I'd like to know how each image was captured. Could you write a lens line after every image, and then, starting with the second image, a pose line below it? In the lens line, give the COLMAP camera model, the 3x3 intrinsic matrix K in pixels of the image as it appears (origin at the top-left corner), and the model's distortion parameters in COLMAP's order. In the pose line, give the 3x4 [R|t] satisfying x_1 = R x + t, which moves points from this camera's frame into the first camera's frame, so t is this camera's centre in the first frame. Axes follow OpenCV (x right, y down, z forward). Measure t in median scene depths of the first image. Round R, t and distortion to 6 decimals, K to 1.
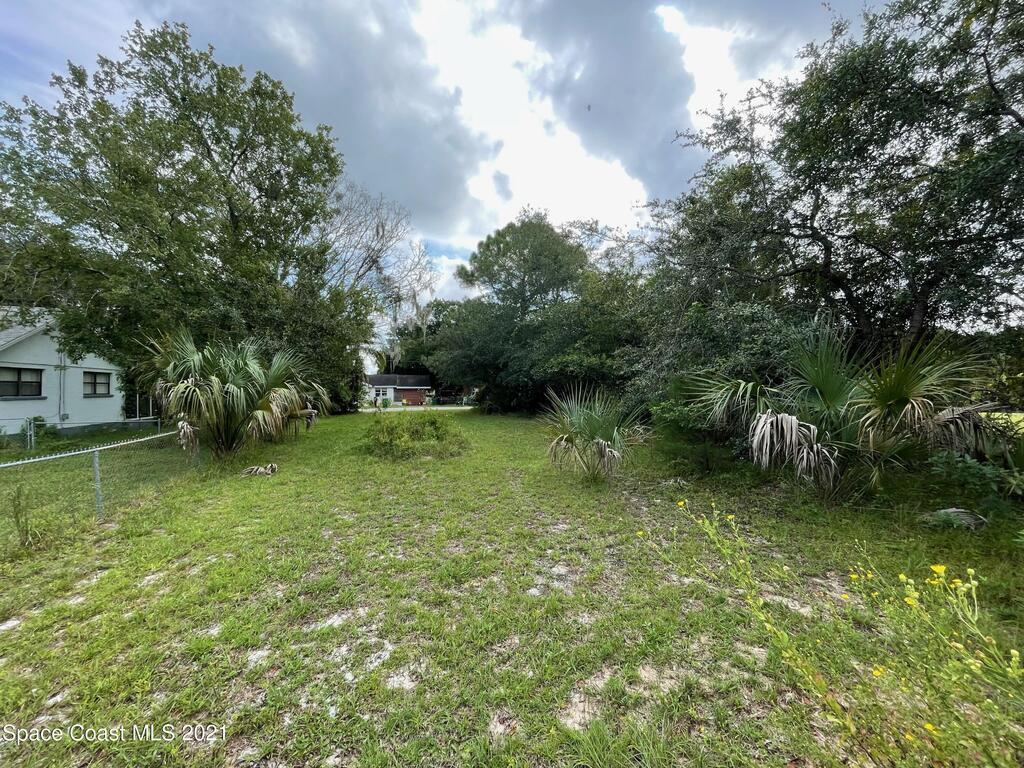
lens RADIAL K [[410.5, 0, 509.1], [0, 410.5, 390.5], [0, 0, 1]] dist [-0.000661, -0.000036]
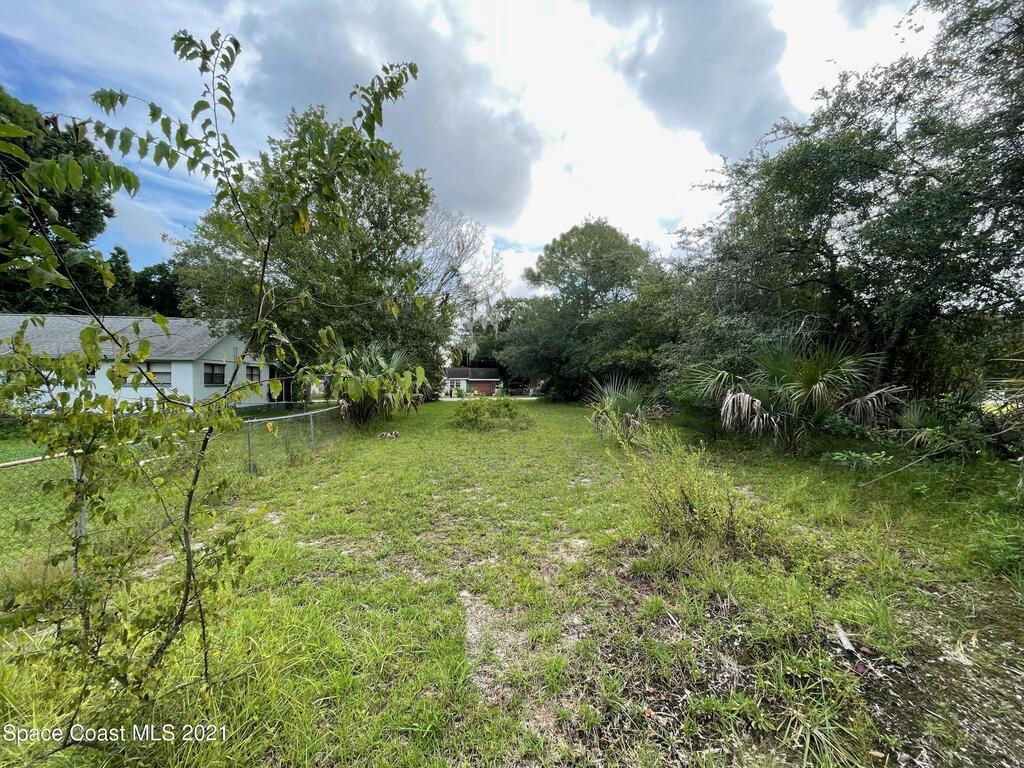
lens RADIAL K [[410.5, 0, 509.1], [0, 410.5, 390.5], [0, 0, 1]] dist [-0.000661, -0.000036]
pose [[0.986913, 0.006061, -0.161142, 0.012727], [-0.003229, 0.999836, 0.017828, 0.004310], [0.161223, -0.017074, 0.986770, -0.118858]]
